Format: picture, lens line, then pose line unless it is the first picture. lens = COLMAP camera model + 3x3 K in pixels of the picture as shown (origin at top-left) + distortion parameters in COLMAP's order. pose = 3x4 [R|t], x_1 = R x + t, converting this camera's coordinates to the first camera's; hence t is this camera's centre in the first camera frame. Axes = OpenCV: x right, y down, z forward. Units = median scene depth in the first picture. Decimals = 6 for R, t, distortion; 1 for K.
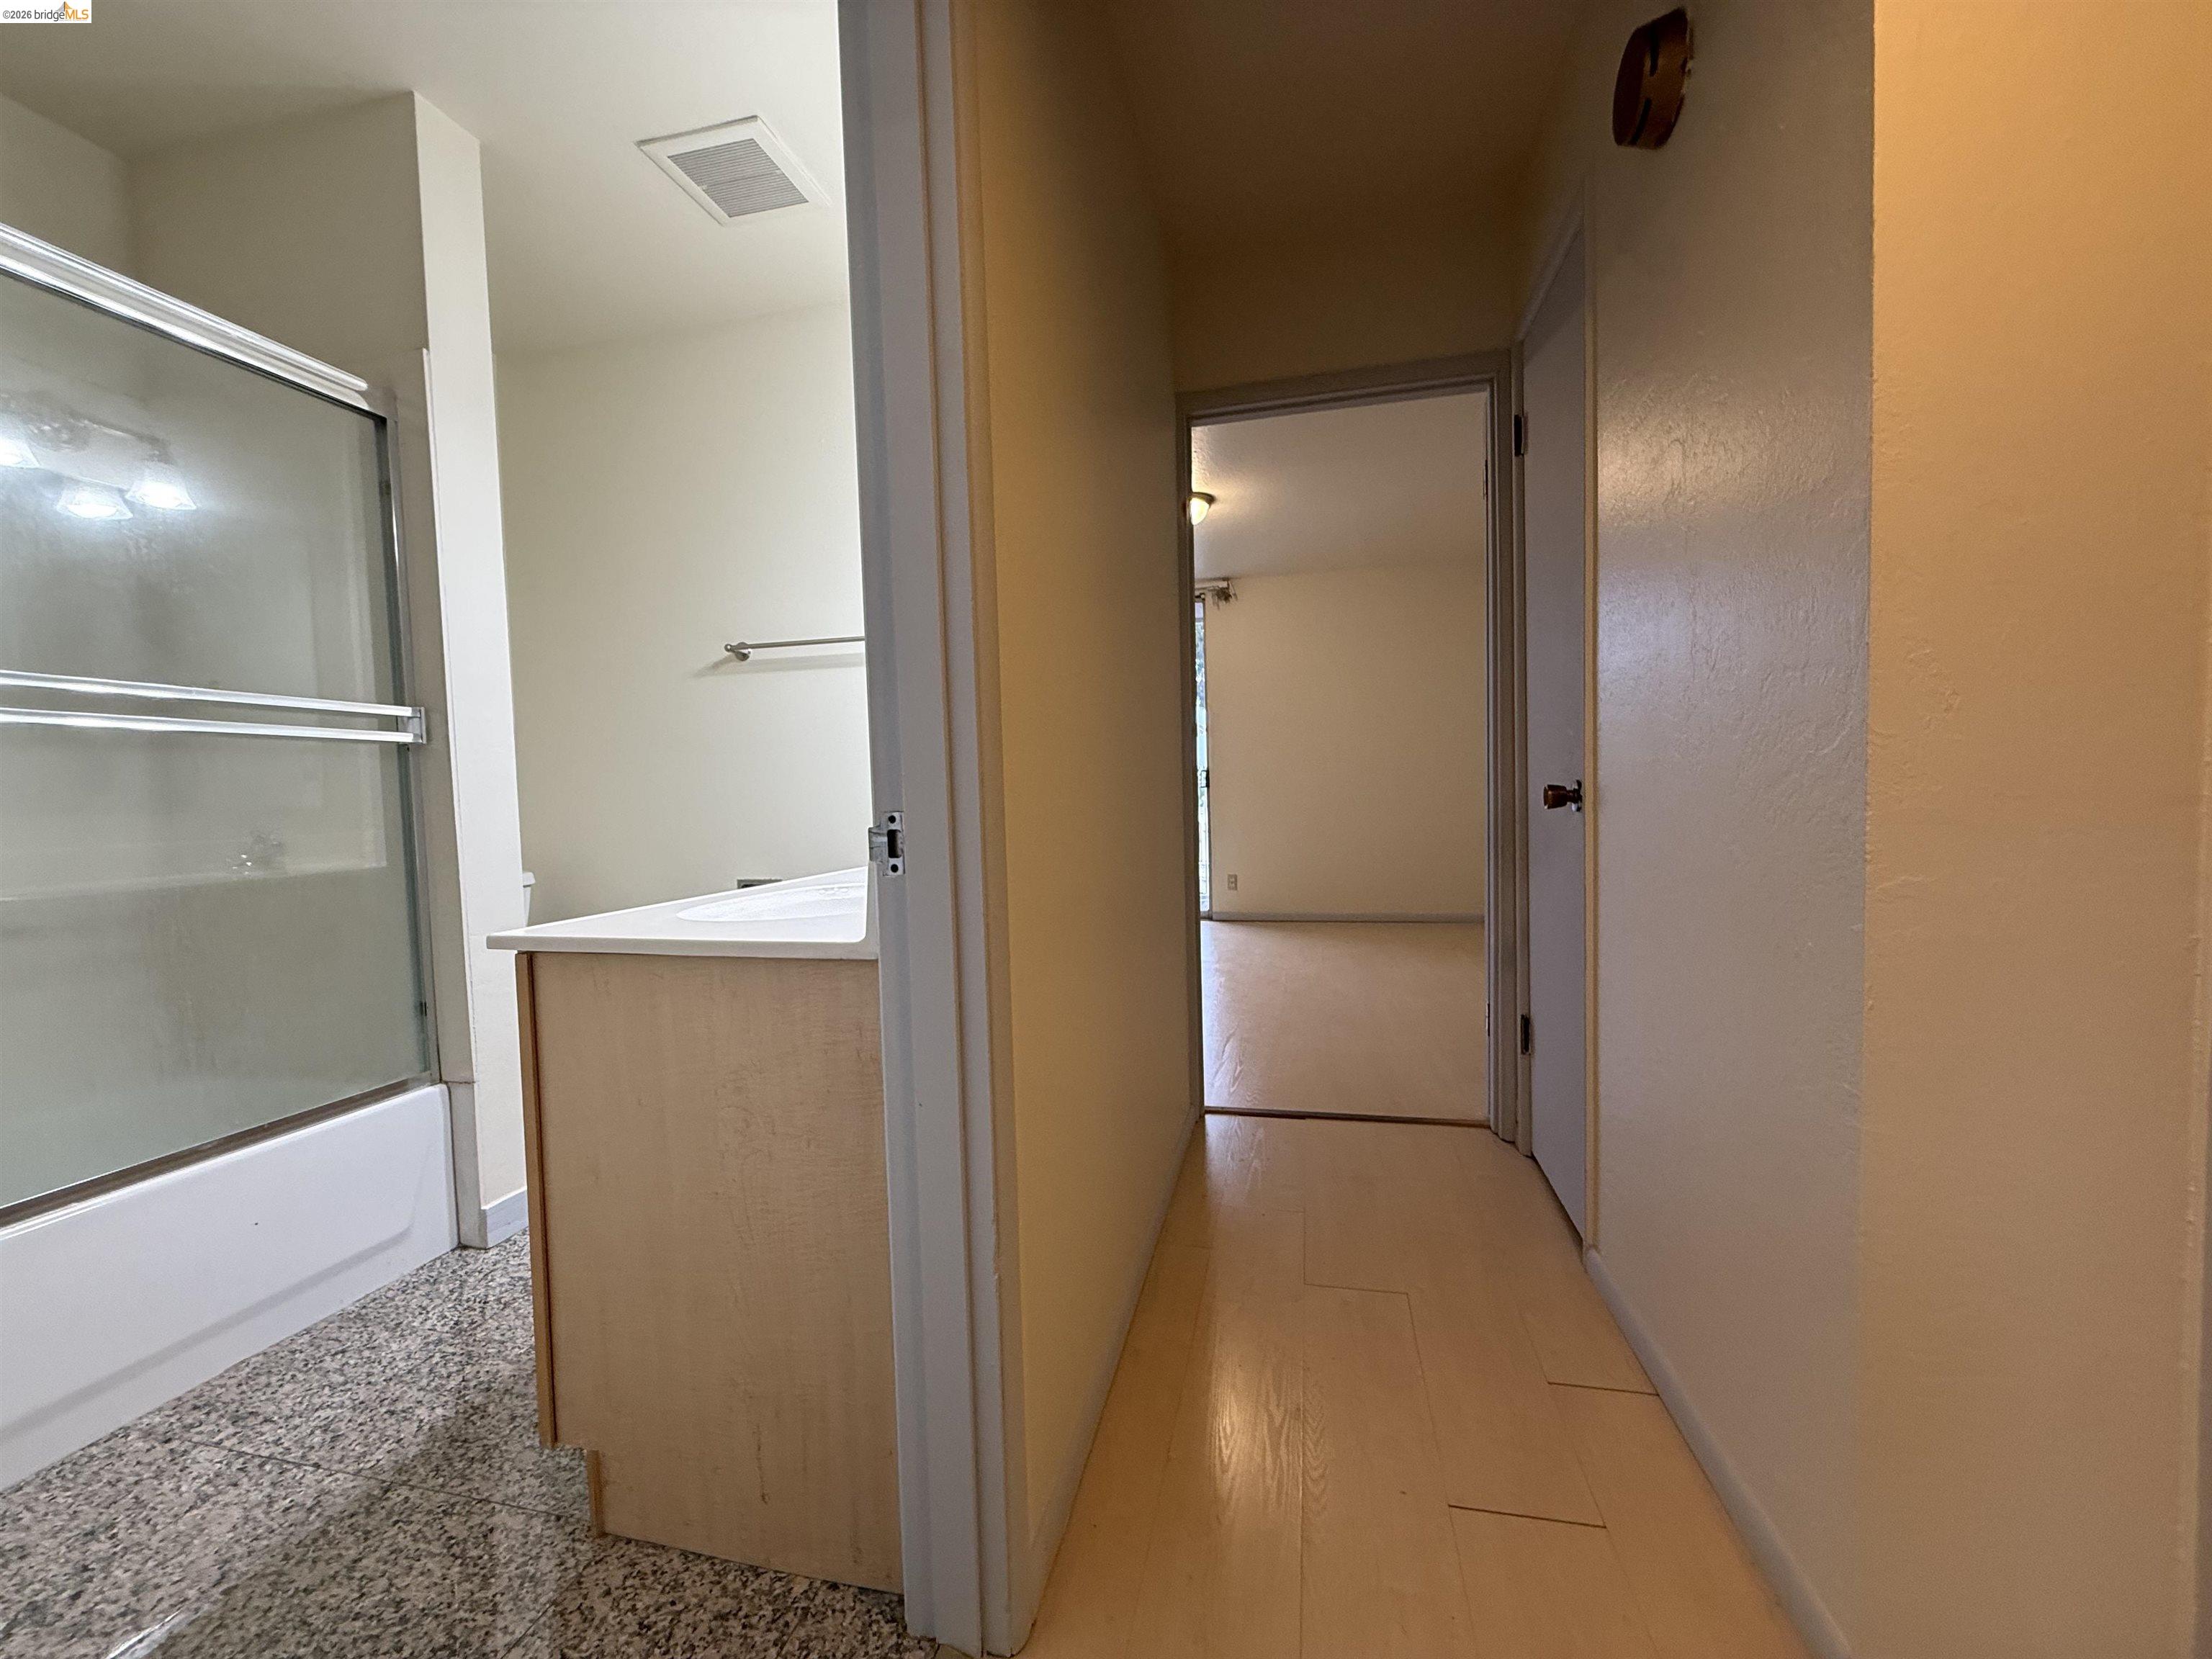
lens RADIAL K [[885.8, 0, 1104.7], [0, 885.8, 836.2], [0, 0, 1]] dist [-0.000920, 0.000308]
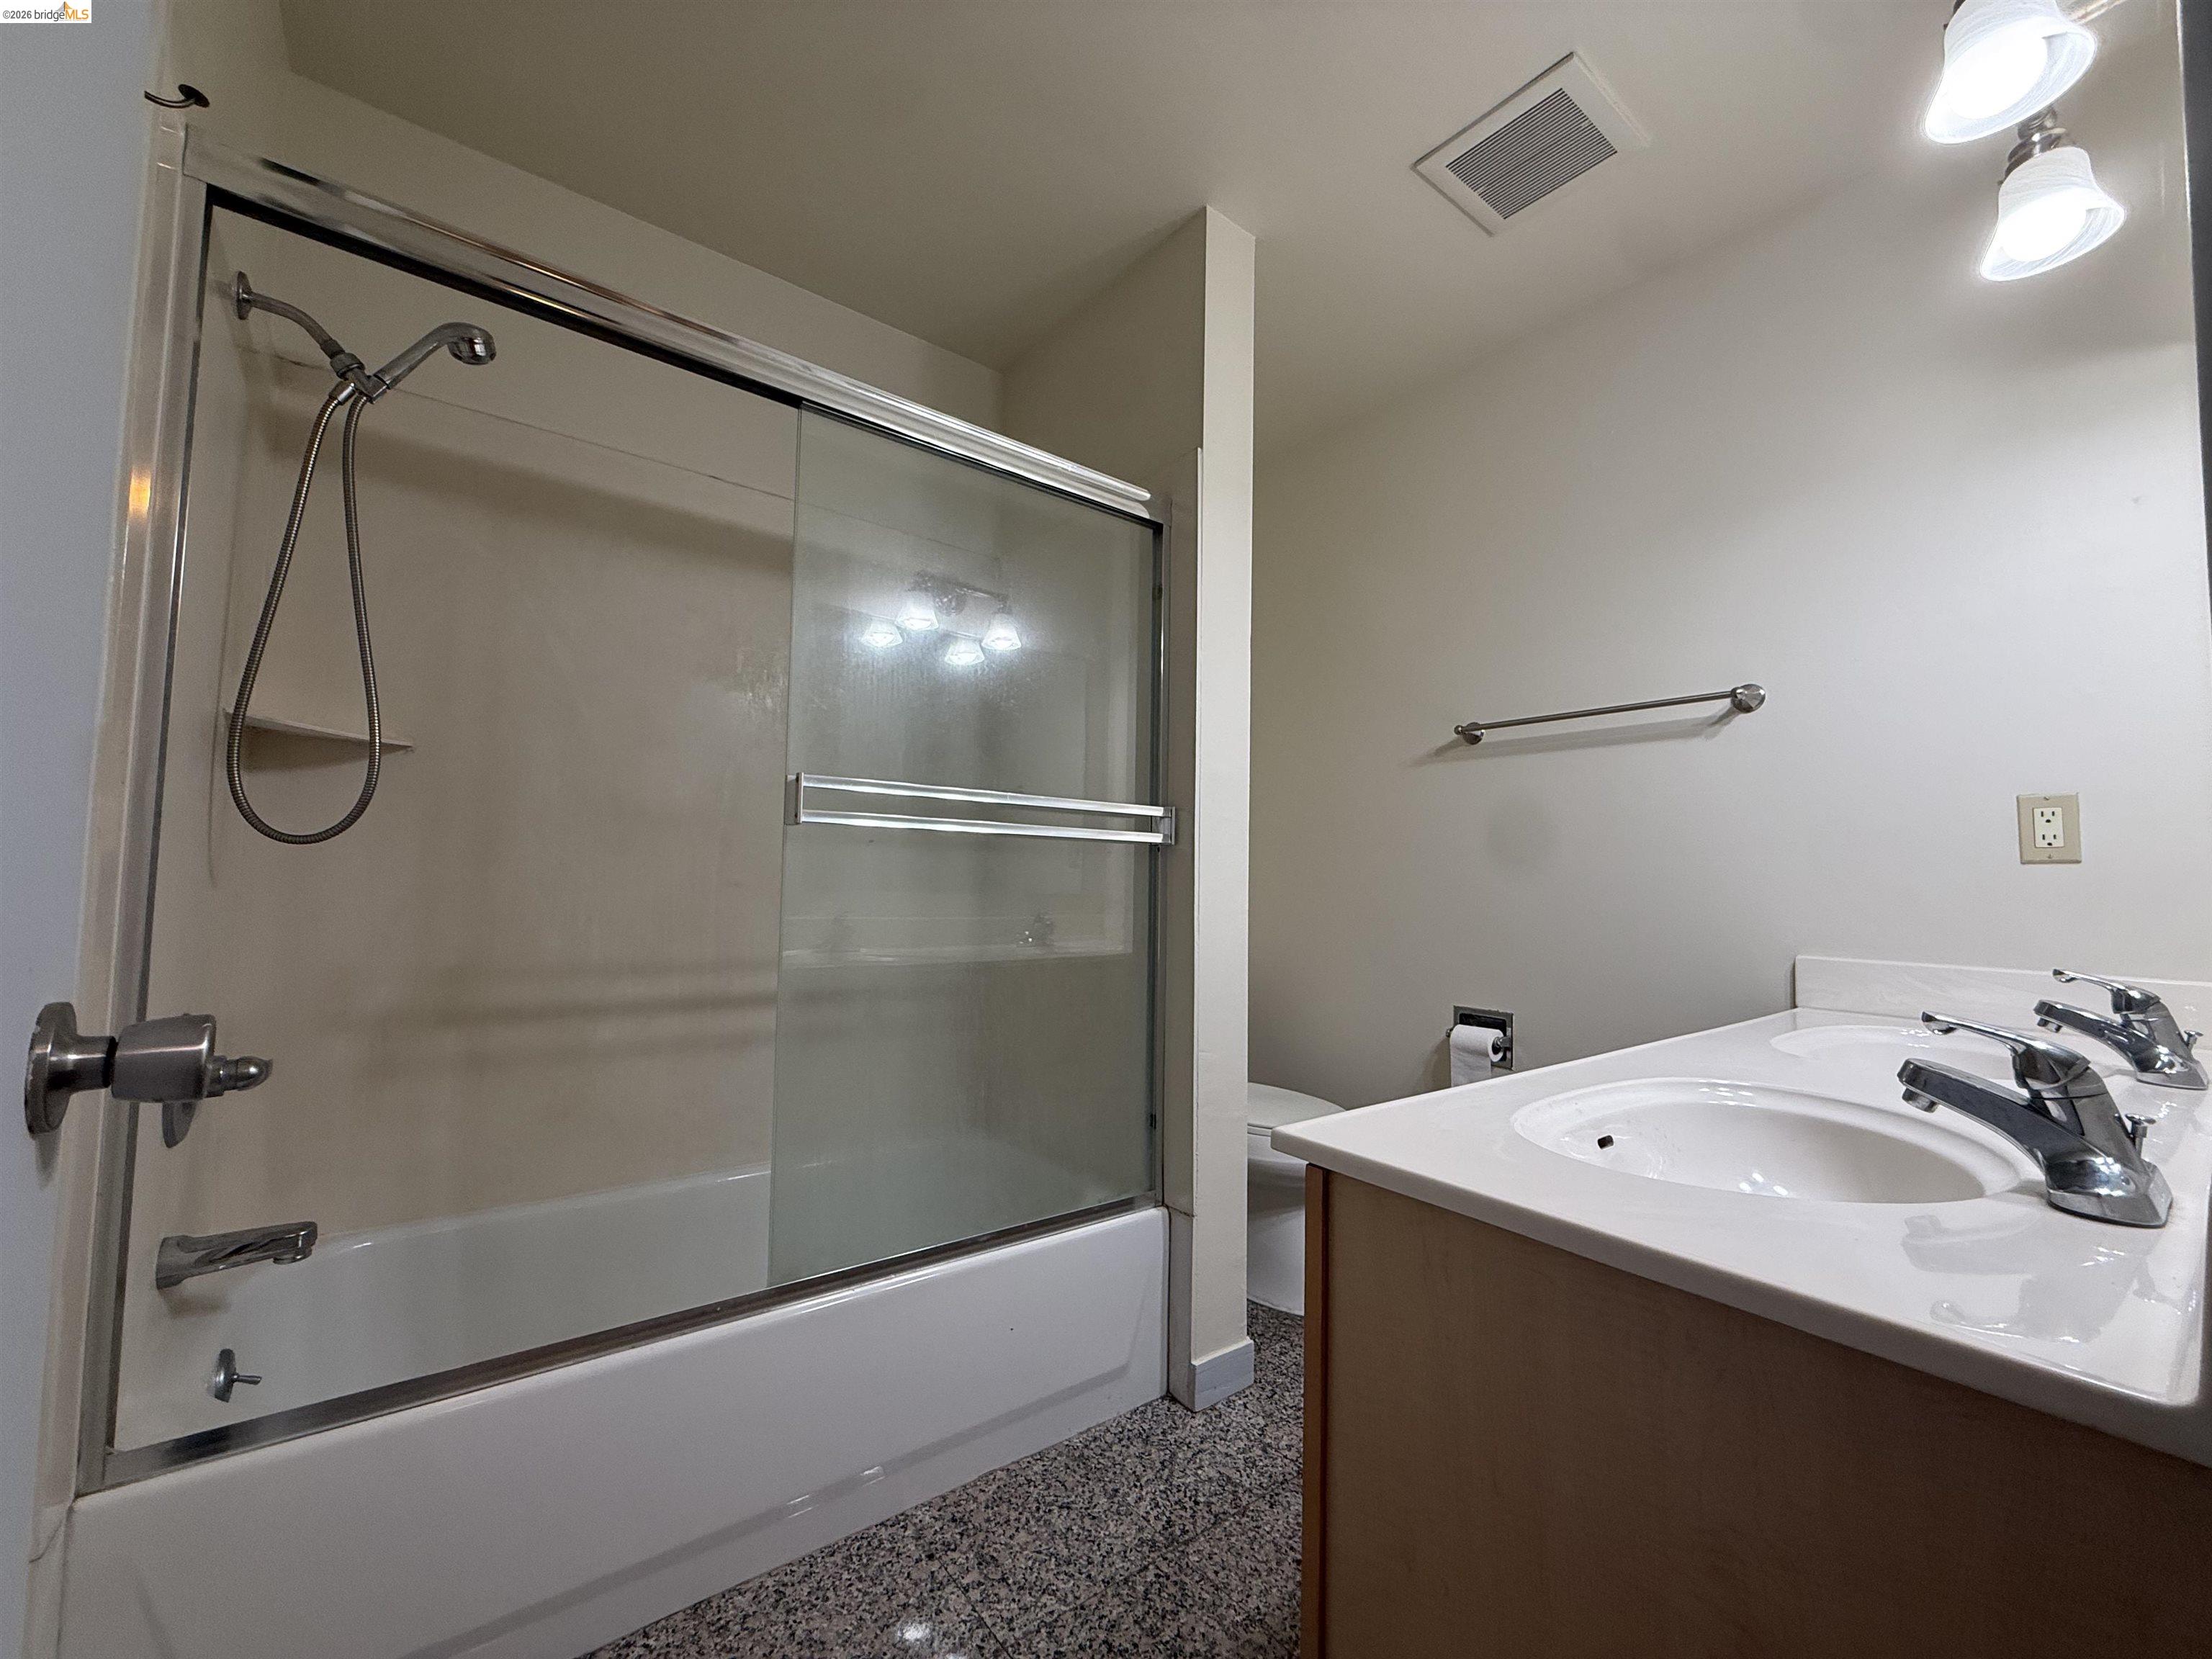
lens RADIAL K [[885.8, 0, 1104.7], [0, 885.8, 836.2], [0, 0, 1]] dist [-0.000920, 0.000308]
pose [[0.773872, 0.004904, -0.633323, -0.218472], [-0.068053, 0.994825, -0.075452, -0.036431], [0.629675, 0.101489, 0.770201, 0.212636]]
